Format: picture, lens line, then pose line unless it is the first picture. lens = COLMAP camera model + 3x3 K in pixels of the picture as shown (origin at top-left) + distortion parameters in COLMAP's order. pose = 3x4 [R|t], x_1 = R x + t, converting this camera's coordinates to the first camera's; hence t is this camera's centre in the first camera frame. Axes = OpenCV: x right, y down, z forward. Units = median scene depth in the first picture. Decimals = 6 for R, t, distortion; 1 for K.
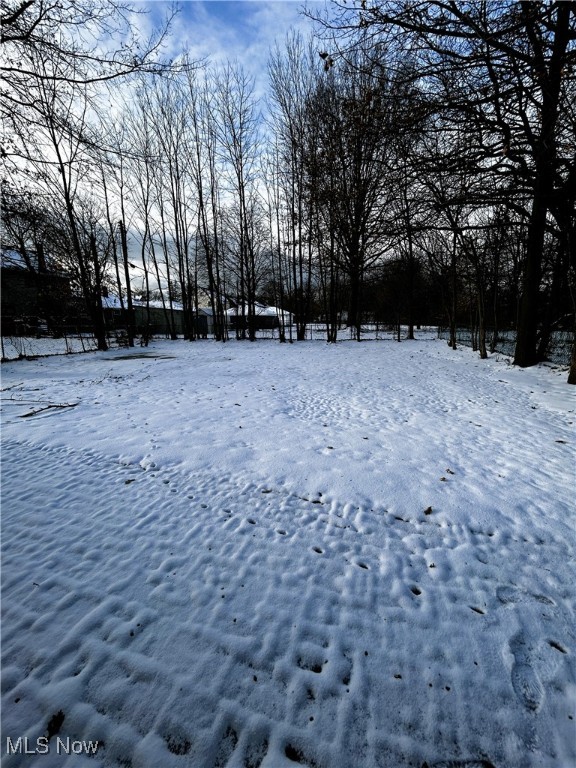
lens RADIAL K [[311.6, 0, 287.4], [0, 311.6, 384.2], [0, 0, 1]] dist [-0.002983, 0.002096]
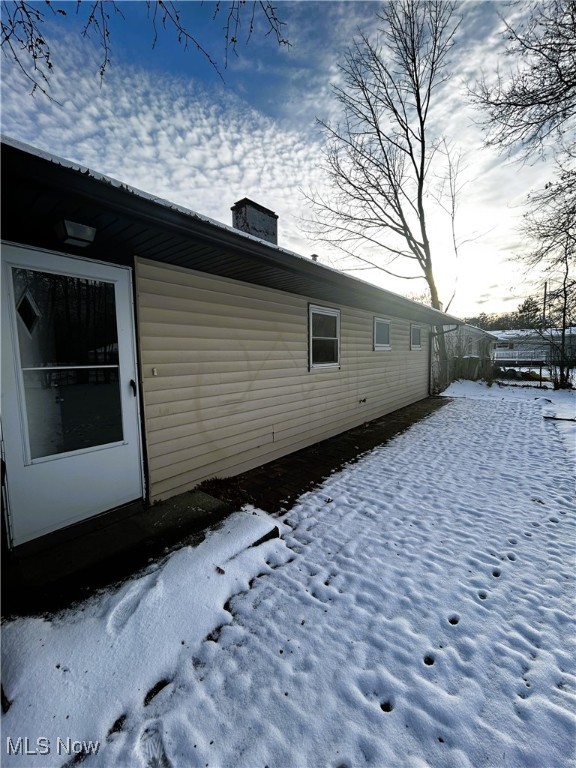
lens RADIAL K [[311.6, 0, 288.1], [0, 311.6, 385.3], [0, 0, 1]] dist [-0.002983, 0.002096]
pose [[-0.351316, 0.103593, -0.930508, 0.862946], [-0.171237, 0.969986, 0.172639, -0.101063], [0.920464, 0.219989, -0.323033, 0.692343]]
